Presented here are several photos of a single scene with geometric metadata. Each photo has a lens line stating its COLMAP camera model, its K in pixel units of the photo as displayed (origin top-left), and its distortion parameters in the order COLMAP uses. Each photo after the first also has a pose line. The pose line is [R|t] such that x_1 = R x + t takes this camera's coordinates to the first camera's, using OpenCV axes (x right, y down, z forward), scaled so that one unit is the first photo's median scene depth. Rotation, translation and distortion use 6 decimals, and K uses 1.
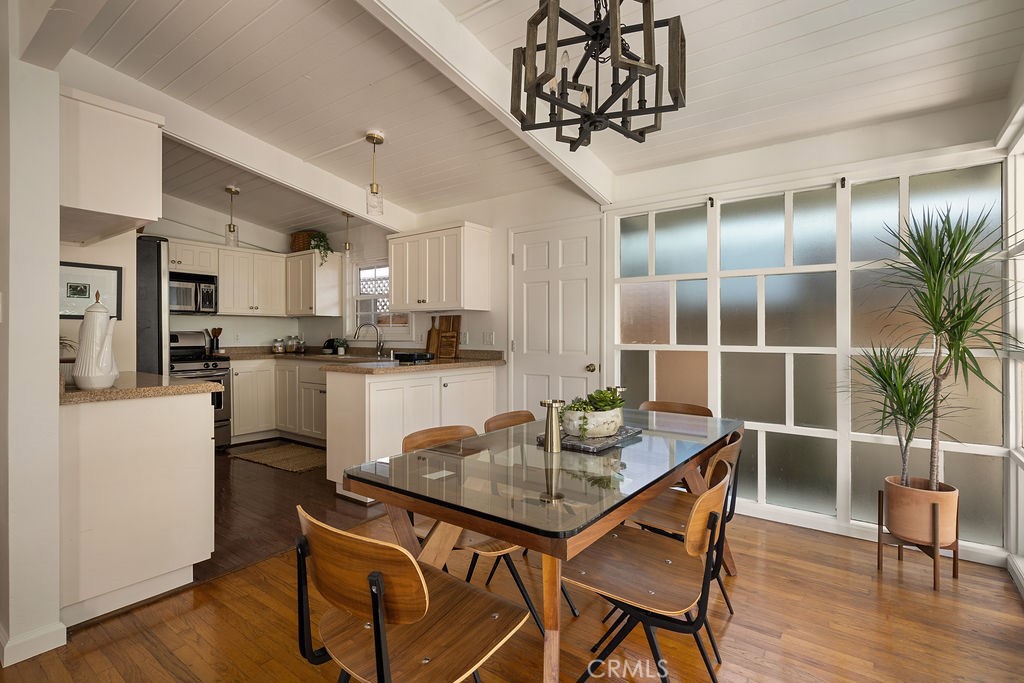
lens RADIAL K [[490.8, 0, 508.1], [0, 490.8, 337.7], [0, 0, 1]] dist [0.002511, 0.000667]
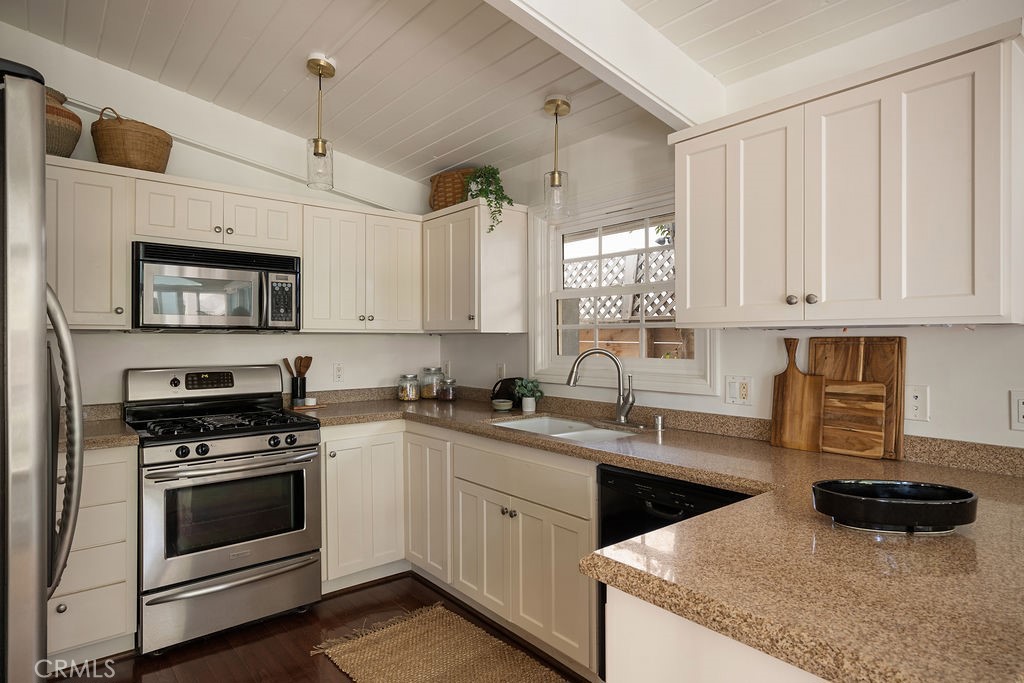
lens RADIAL K [[572.2, 0, 514.4], [0, 572.2, 341.0], [0, 0, 1]] dist [0.001630, -0.000275]
pose [[0.972192, -0.000794, -0.234183, -0.223880], [-0.000091, 0.999993, -0.003767, -0.034486], [0.234185, 0.003683, 0.972185, 0.449473]]
